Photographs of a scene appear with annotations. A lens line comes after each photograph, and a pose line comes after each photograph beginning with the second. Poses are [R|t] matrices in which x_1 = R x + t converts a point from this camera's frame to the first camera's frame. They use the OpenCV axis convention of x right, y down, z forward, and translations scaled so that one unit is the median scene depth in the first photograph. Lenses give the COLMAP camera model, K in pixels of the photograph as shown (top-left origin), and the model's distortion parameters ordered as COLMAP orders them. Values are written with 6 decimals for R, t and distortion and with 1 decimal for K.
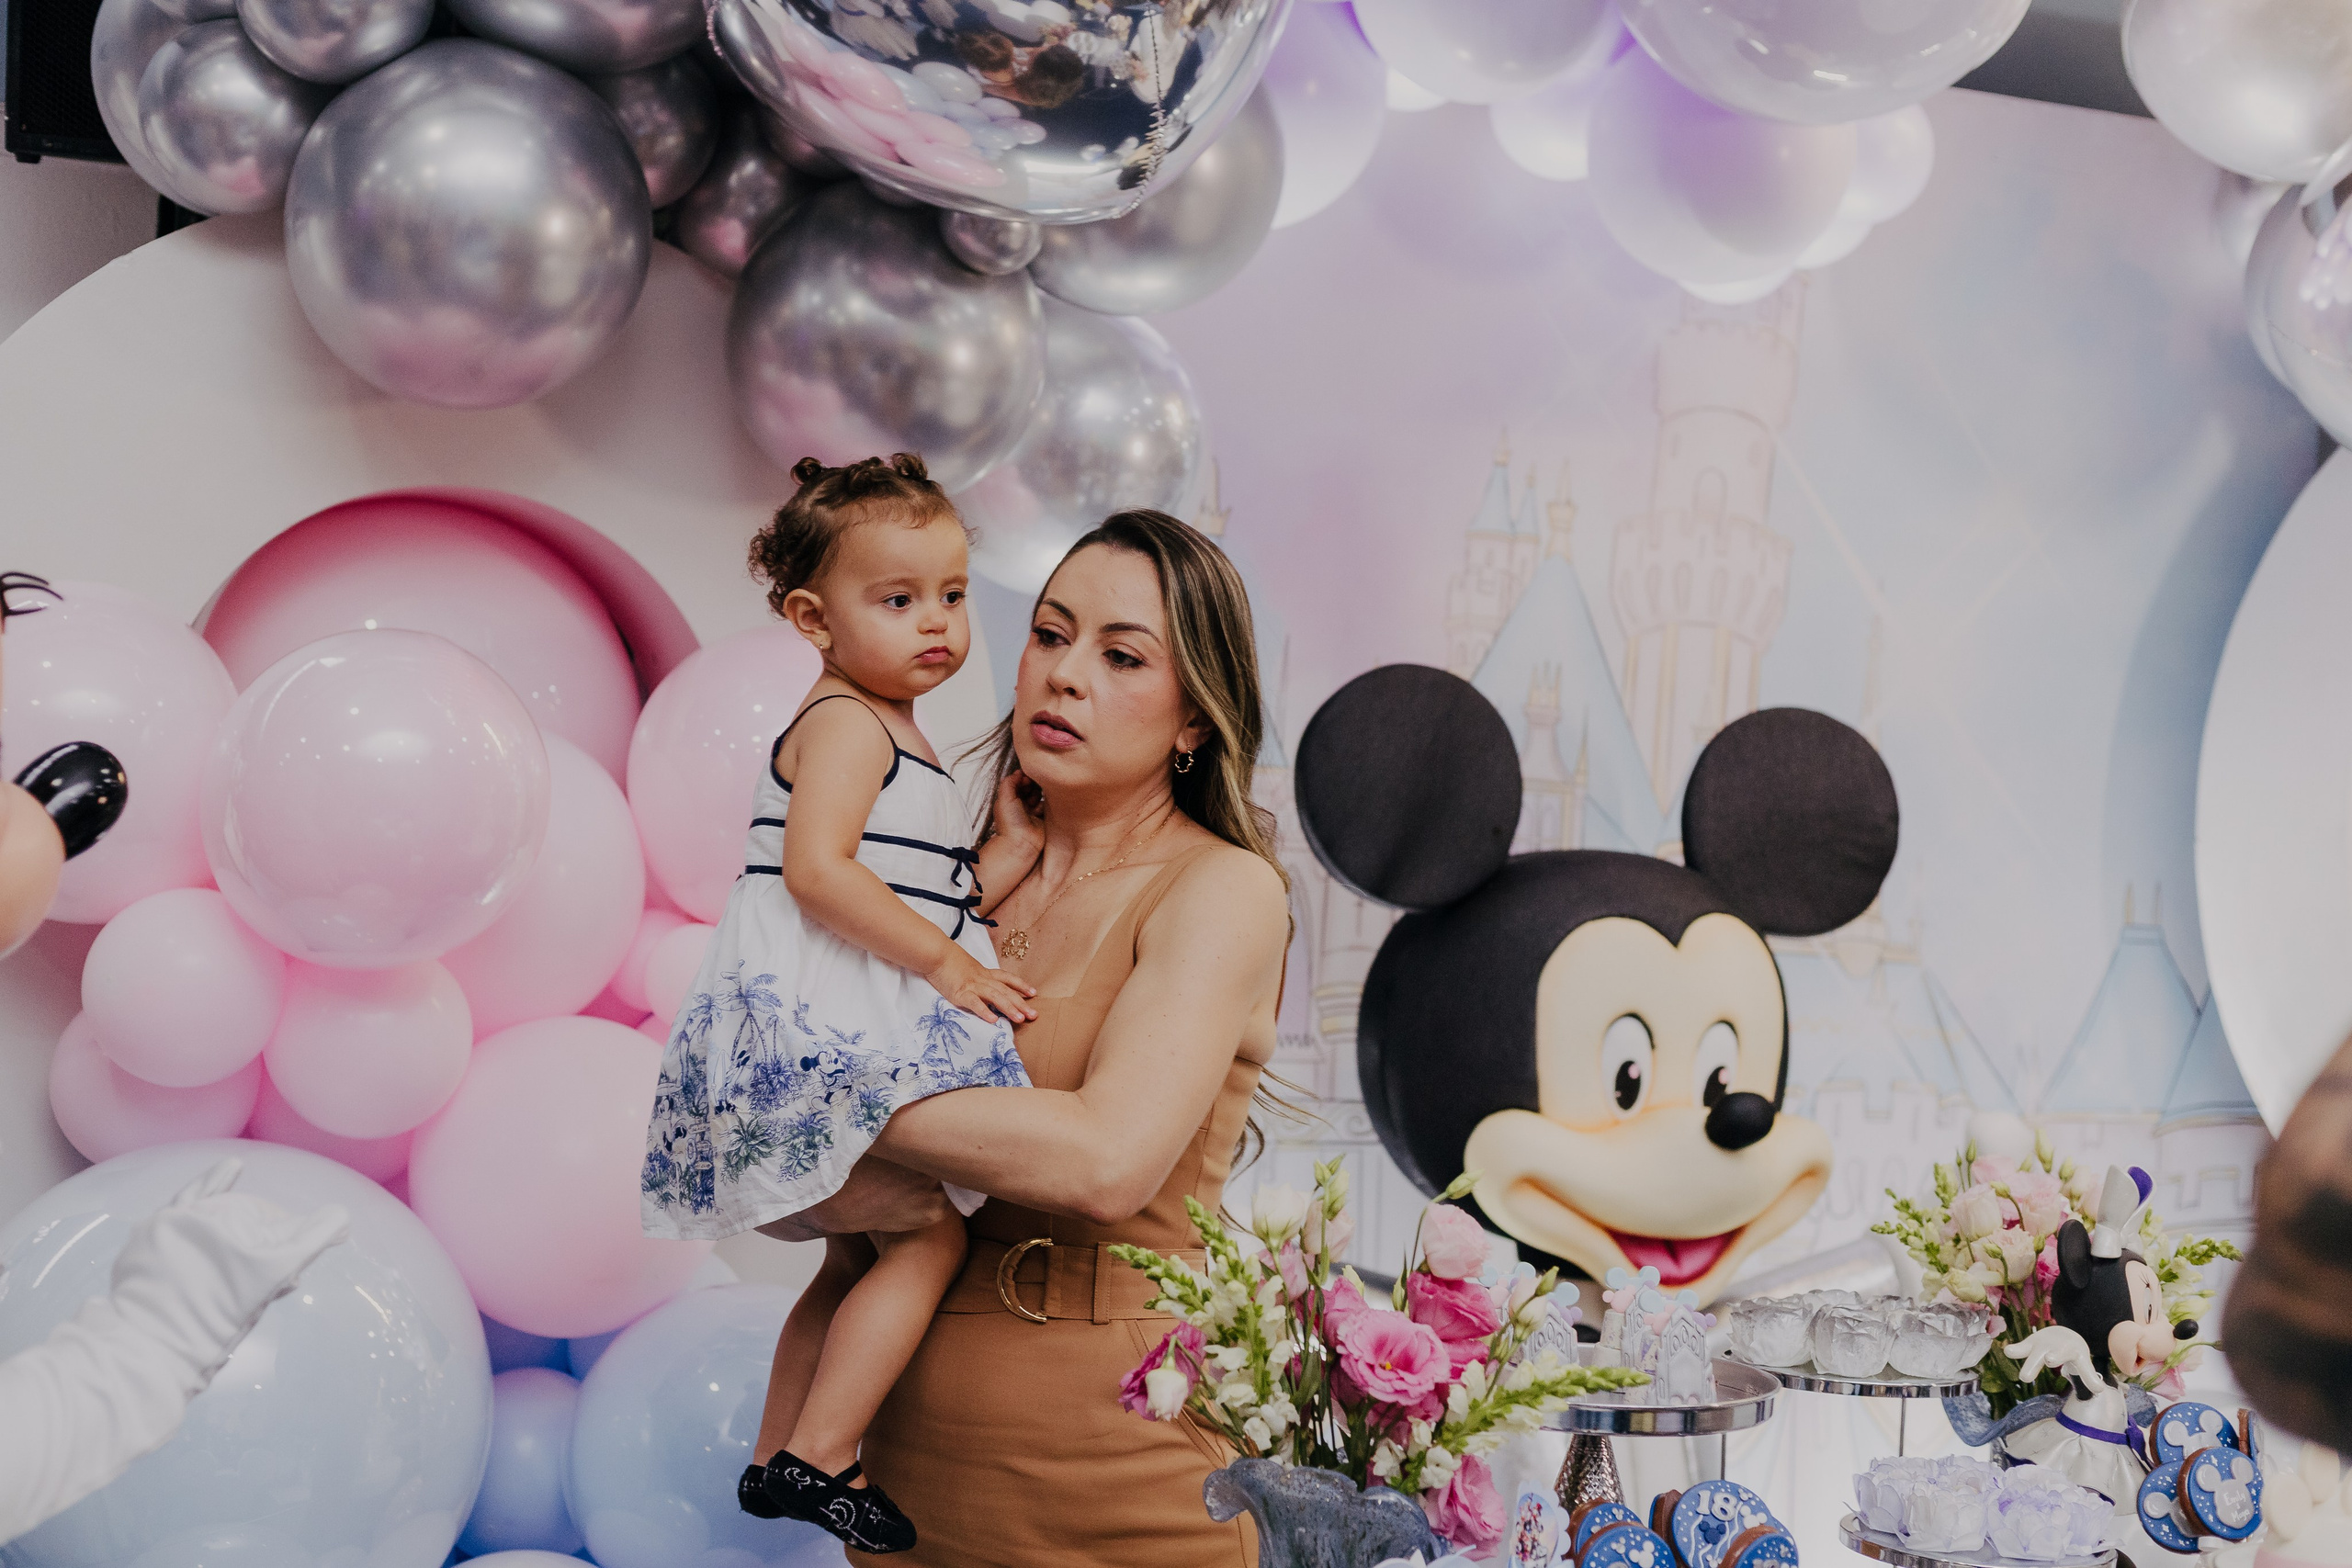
lens RADIAL K [[3354.1, 0, 1115.6], [0, 3354.1, 796.1], [0, 0, 1]] dist [-0.030944, 0.000000]
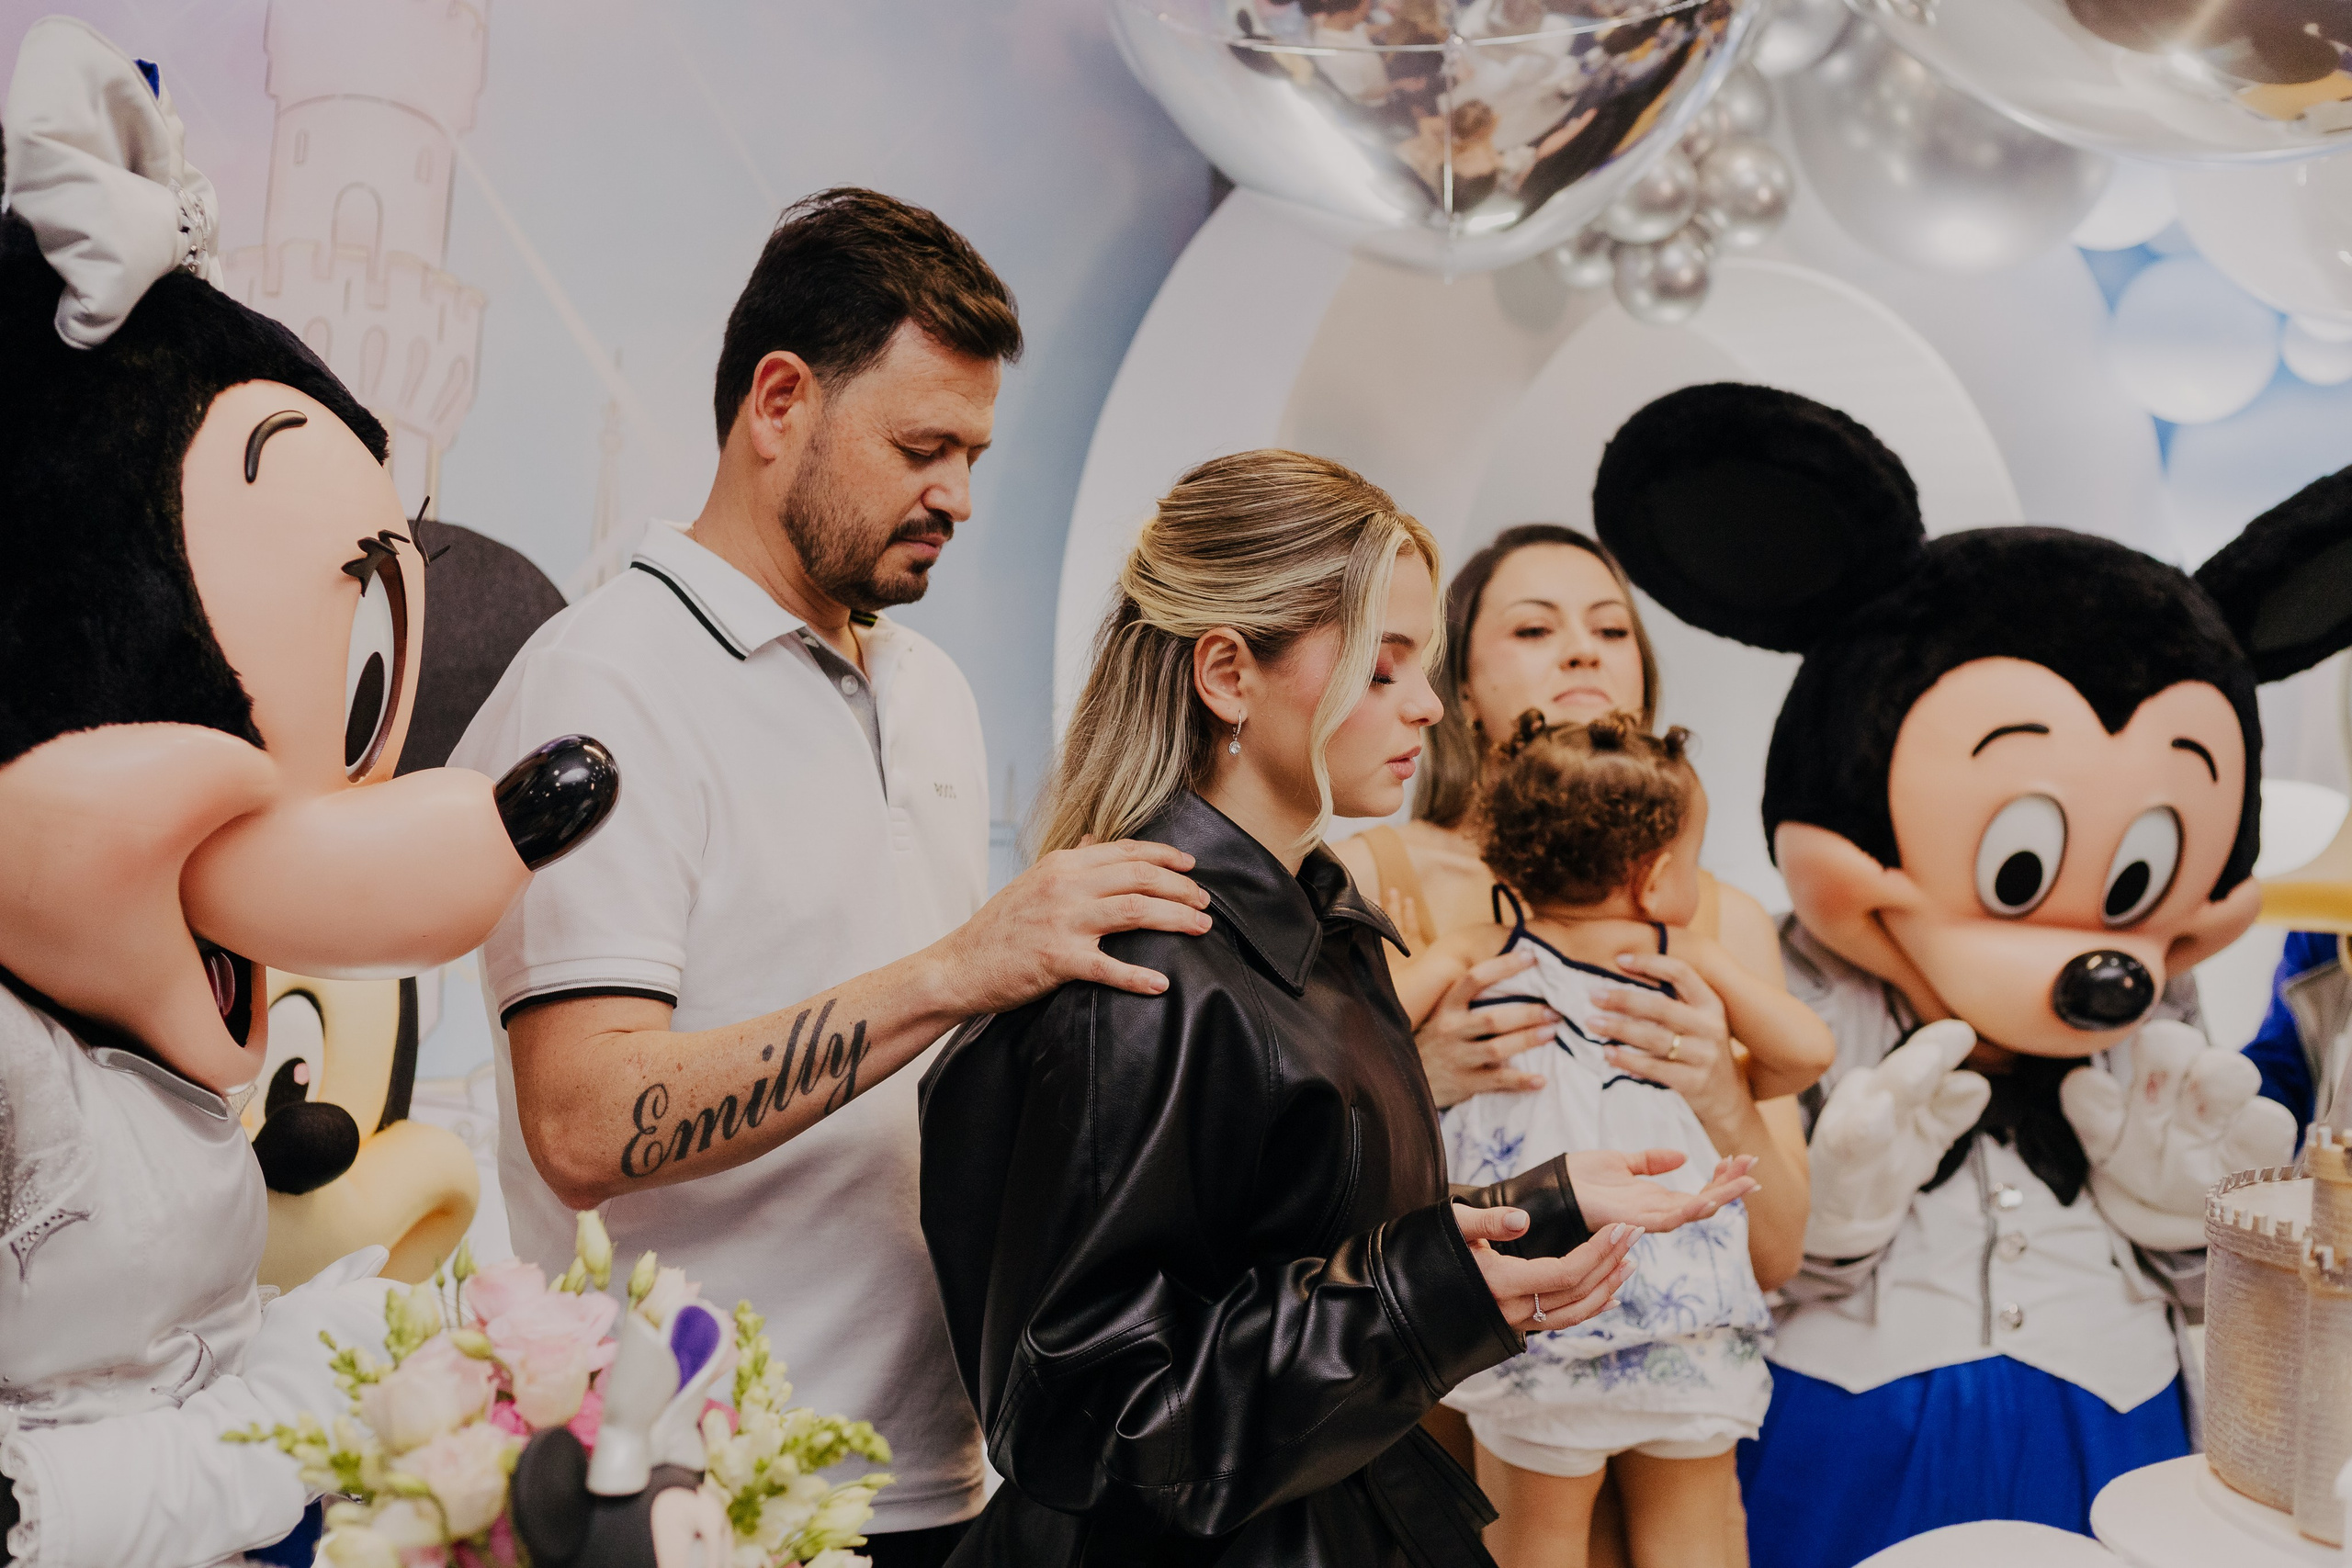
lens RADIAL K [[3354.1, 0, 1187.3], [0, 3354.1, 808.6], [0, 0, 1]] dist [-0.030944, 0.000000]
pose [[0.956813, -0.024323, 0.289686, 0.210064], [0.012901, 0.999065, 0.041274, 0.008487], [-0.290418, -0.035754, 0.956232, 0.426788]]
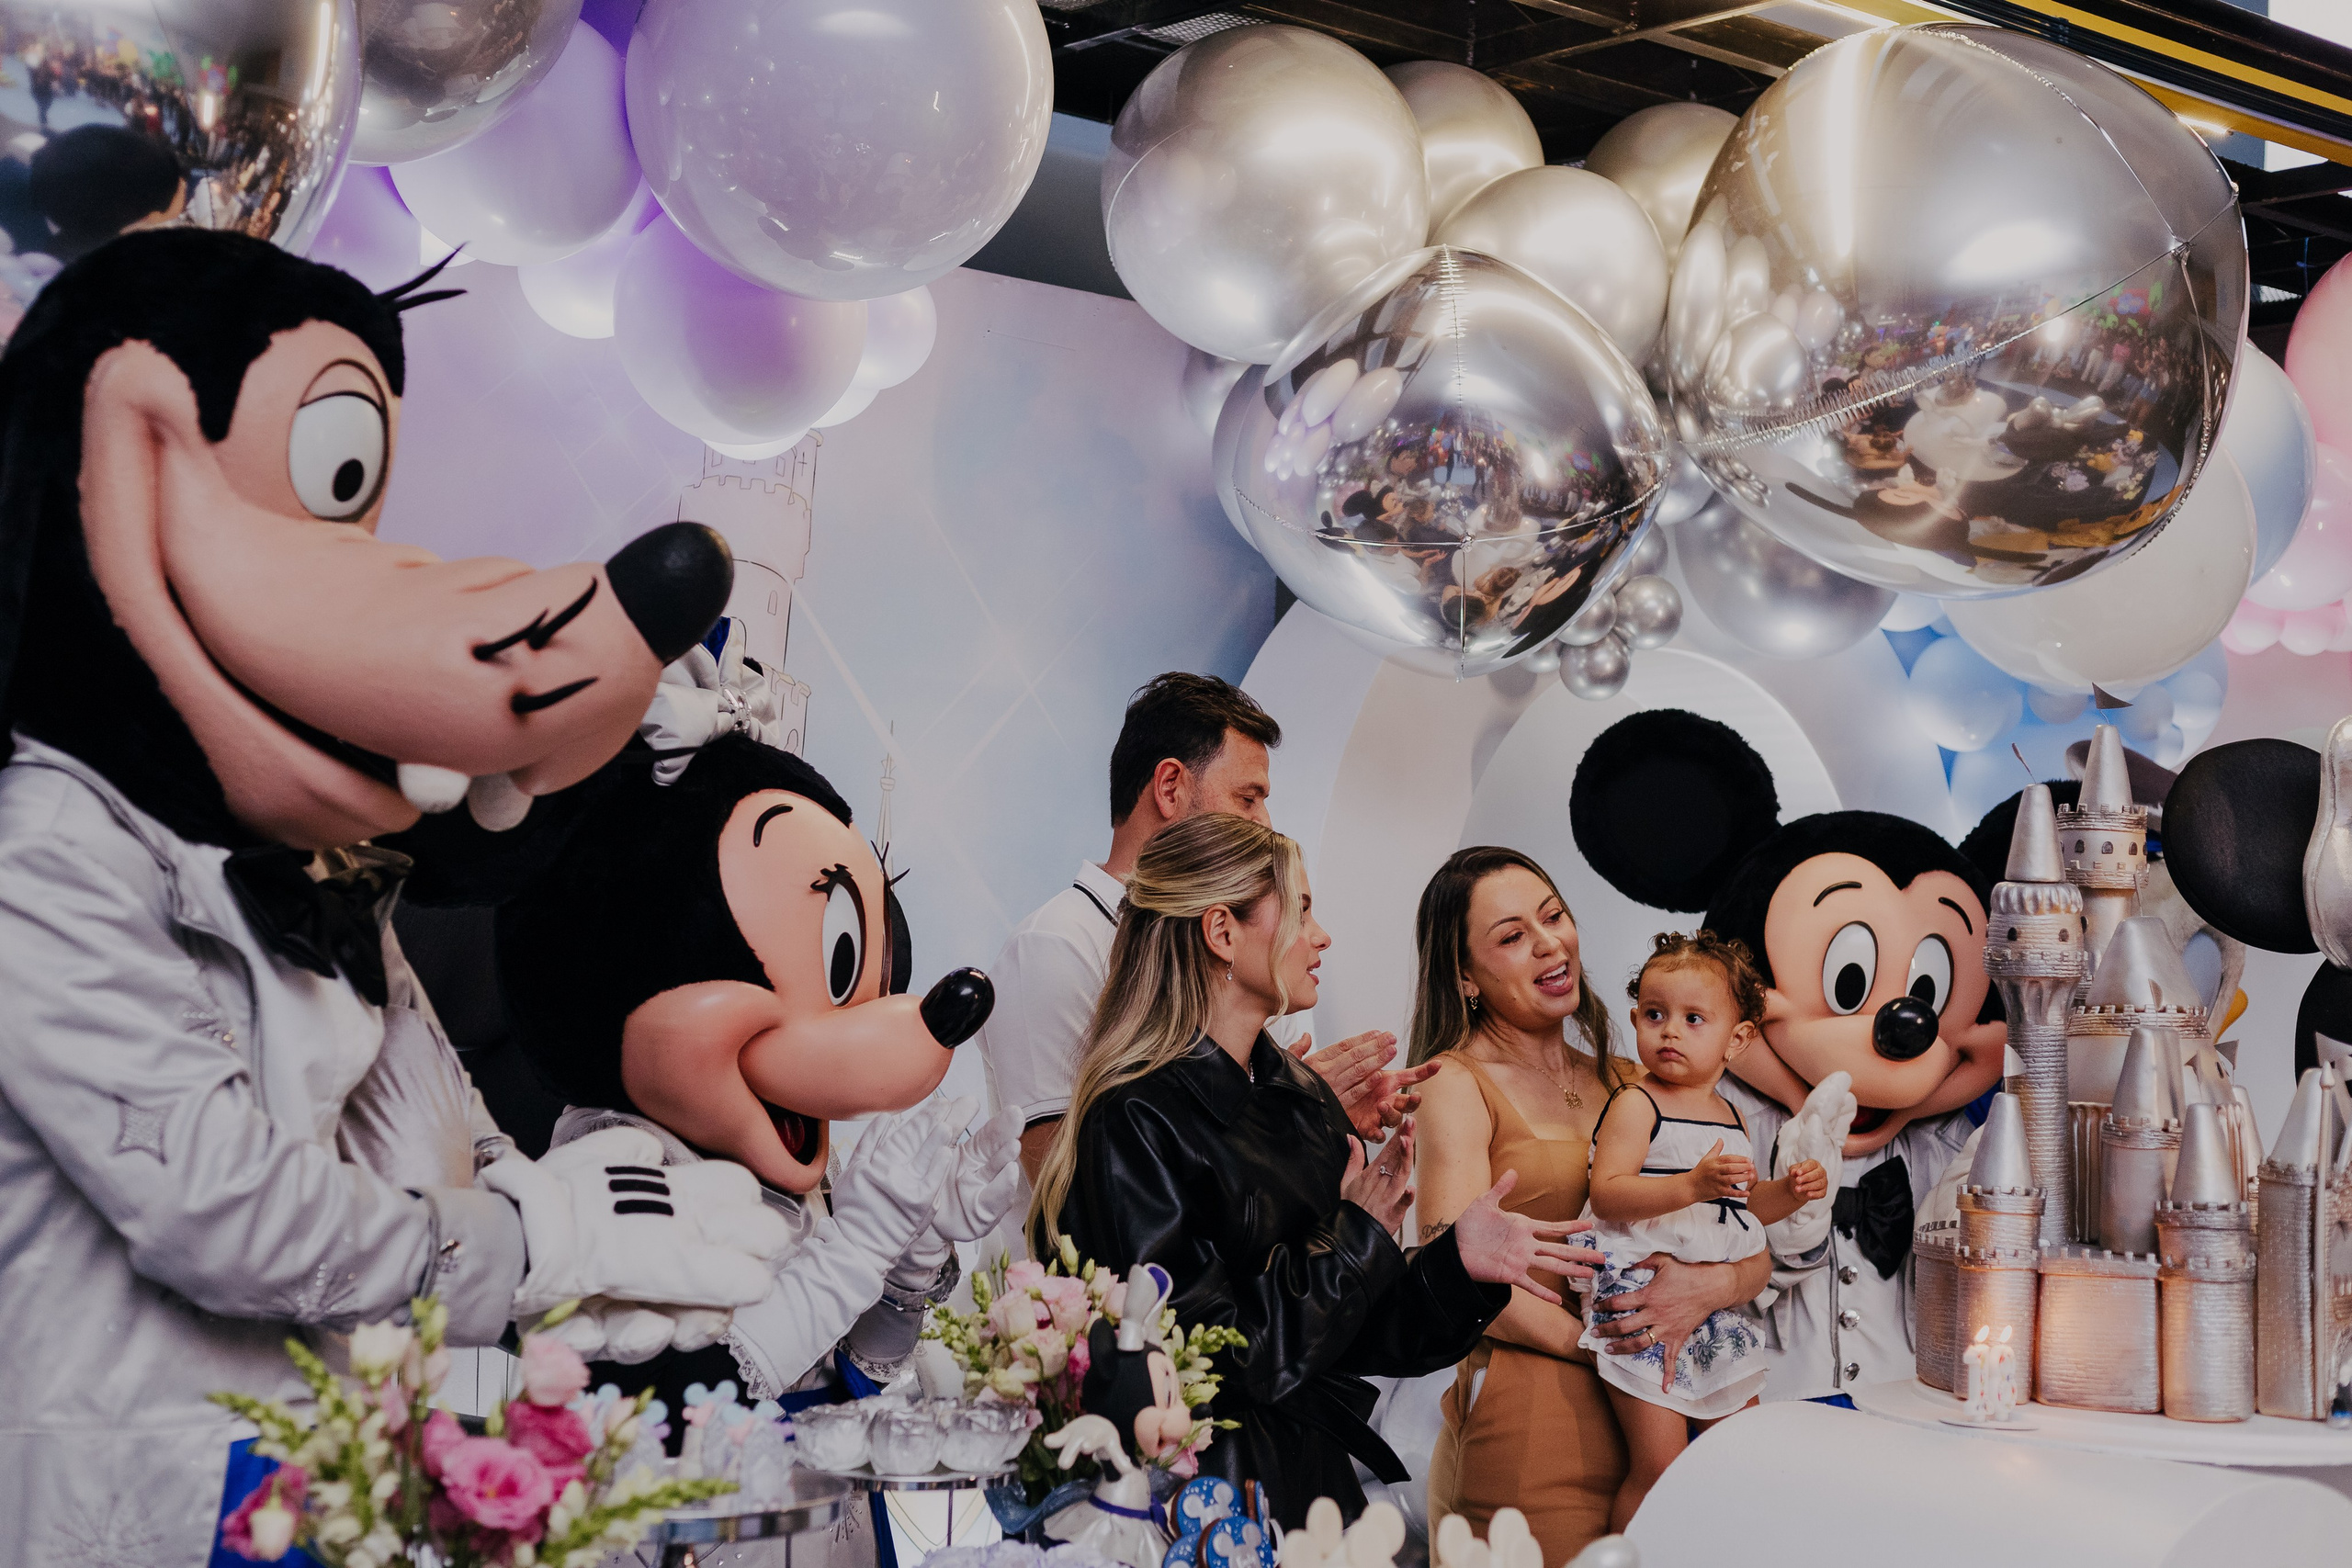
lens RADIAL K [[3354.1, 0, 1177.7], [0, 3354.1, 768.3], [0, 0, 1]] dist [-0.030944, 0.000000]
pose [[0.948444, -0.003912, 0.316921, -0.034821], [0.017823, 0.999000, -0.041008, -0.007387], [-0.316443, 0.044542, 0.947565, -0.055097]]
